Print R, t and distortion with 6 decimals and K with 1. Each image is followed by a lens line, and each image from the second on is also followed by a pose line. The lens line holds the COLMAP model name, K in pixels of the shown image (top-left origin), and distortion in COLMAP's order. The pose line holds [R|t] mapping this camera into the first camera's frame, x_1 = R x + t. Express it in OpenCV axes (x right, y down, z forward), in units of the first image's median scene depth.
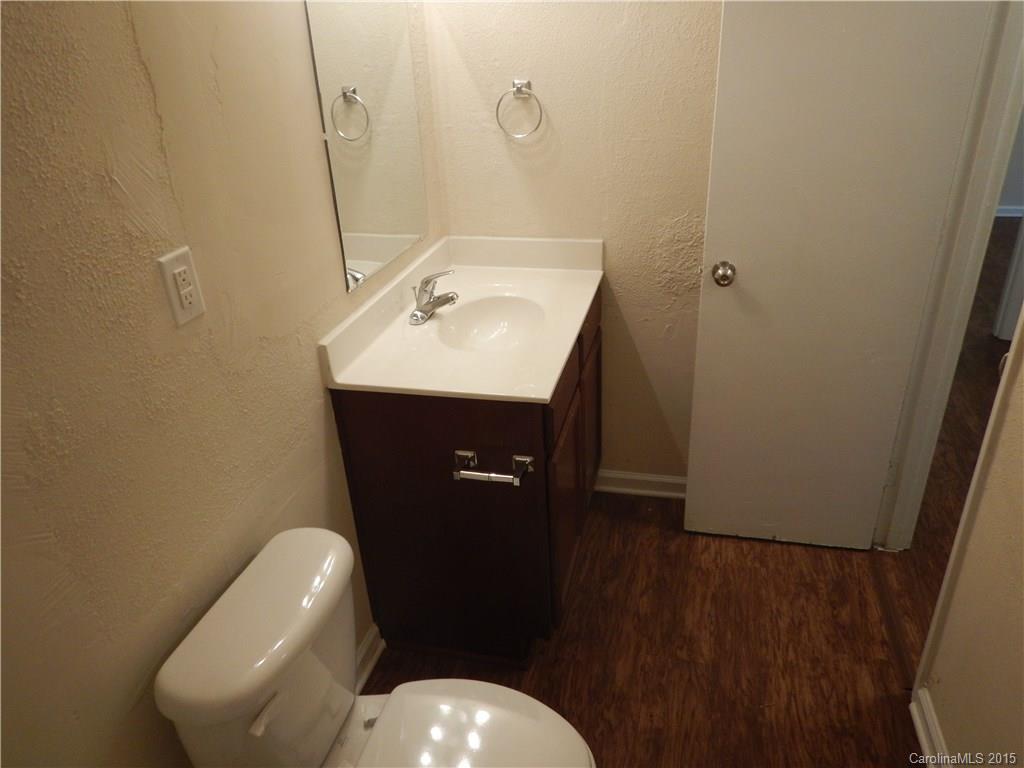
lens RADIAL K [[725.8, 0, 511.2], [0, 725.8, 381.8], [0, 0, 1]] dist [0.004885, 0.001639]
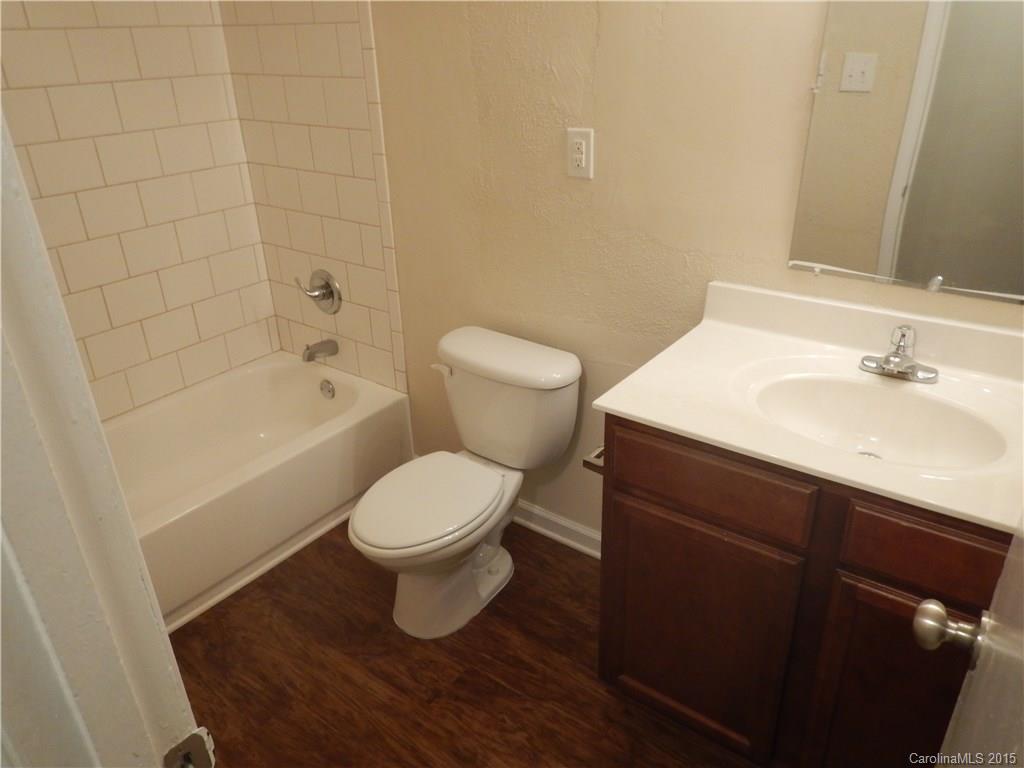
lens RADIAL K [[725.8, 0, 512.5], [0, 725.8, 386.1], [0, 0, 1]] dist [0.004885, 0.001639]
pose [[-0.371725, 0.465958, -0.802935, 0.988603], [-0.372496, 0.717369, 0.588752, -0.596814], [0.850334, 0.517944, -0.093096, 1.232500]]
